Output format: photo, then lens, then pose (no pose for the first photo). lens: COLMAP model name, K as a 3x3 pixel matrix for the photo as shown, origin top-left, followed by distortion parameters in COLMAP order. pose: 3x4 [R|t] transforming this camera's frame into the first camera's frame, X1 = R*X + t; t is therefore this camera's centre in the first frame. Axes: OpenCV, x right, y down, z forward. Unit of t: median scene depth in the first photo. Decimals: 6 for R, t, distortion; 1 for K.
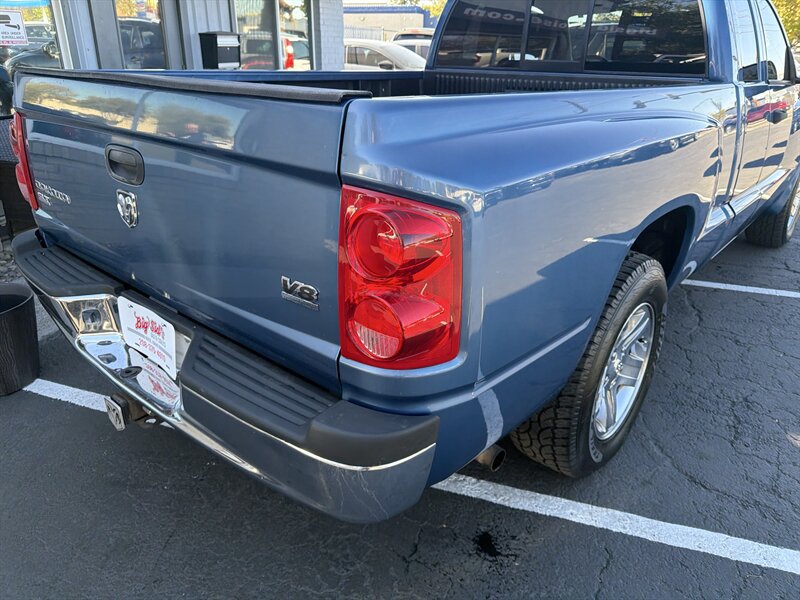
lens RADIAL K [[571.7, 0, 397.7], [0, 571.7, 302.3], [0, 0, 1]] dist [0.021122, -0.031839]
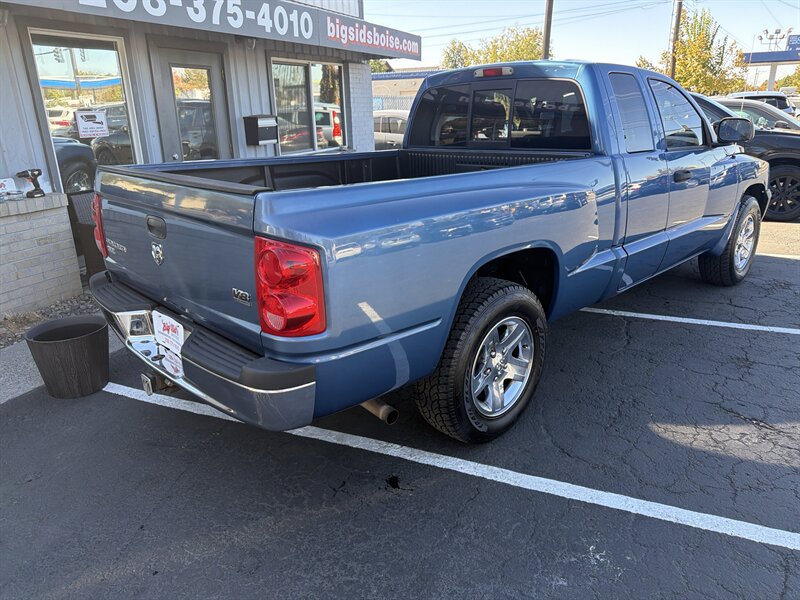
lens RADIAL K [[566.0, 0, 398.4], [0, 566.0, 308.0], [0, 0, 1]] dist [0.067770, -0.122624]
pose [[0.995385, -0.005682, -0.095794, 0.307058], [-0.002051, 0.996758, -0.080438, 0.100842], [0.095940, 0.080263, 0.992146, -0.447319]]
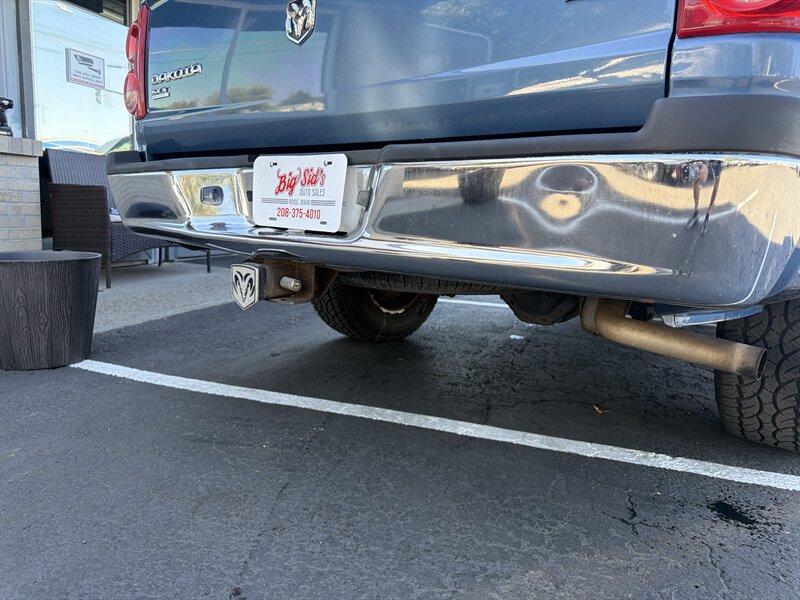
lens RADIAL K [[571.7, 0, 397.7], [0, 571.7, 302.3], [0, 0, 1]] dist [0.021122, -0.031839]
pose [[0.999346, 0.036165, -0.000074, -0.266331], [-0.034967, 0.965733, -0.257173, 0.369263], [-0.009229, 0.257007, 0.966366, 0.252077]]
